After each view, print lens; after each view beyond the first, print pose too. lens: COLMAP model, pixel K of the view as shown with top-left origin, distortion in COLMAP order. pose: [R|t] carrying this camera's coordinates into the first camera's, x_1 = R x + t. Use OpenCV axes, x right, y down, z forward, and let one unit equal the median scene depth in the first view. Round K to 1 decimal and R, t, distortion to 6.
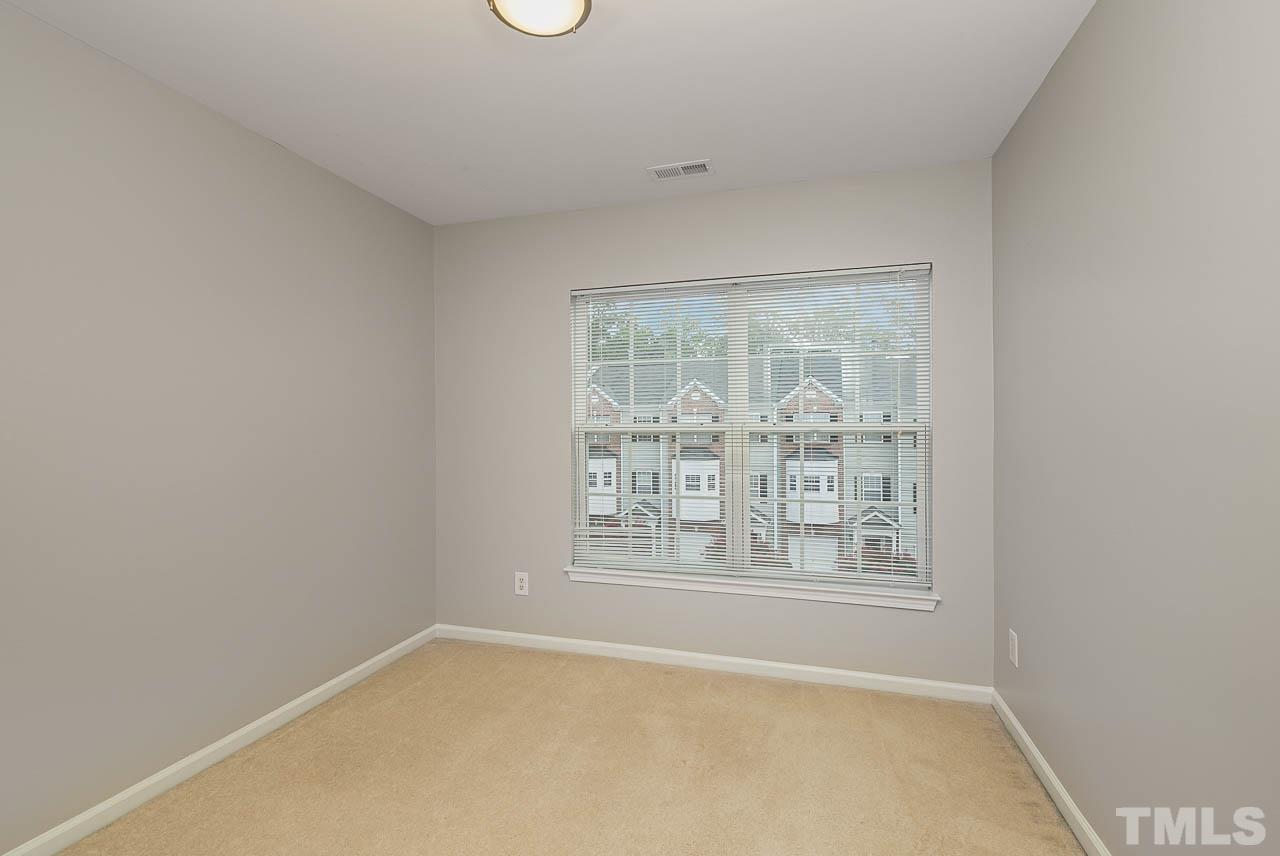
lens RADIAL K [[559.2, 0, 640.2], [0, 559.2, 414.6], [0, 0, 1]] dist [-0.000360, -0.000053]
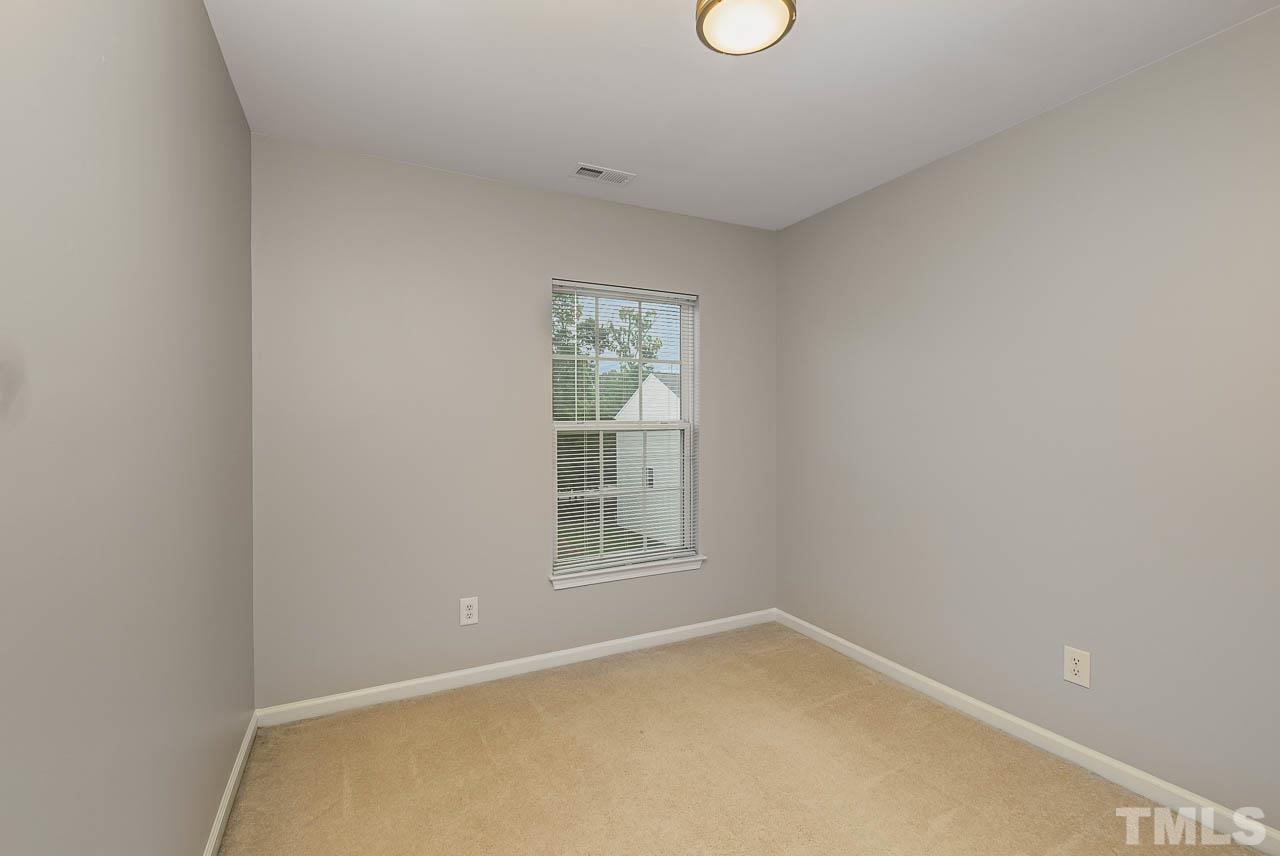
lens RADIAL K [[568.8, 0, 640.0], [0, 568.8, 428.0], [0, 0, 1]] dist [-0.001030, -0.000172]
pose [[0.722275, -0.008790, 0.691550, -0.616108], [-0.001584, 0.999896, 0.014365, 0.013155], [-0.691604, -0.011471, 0.722186, 0.204422]]
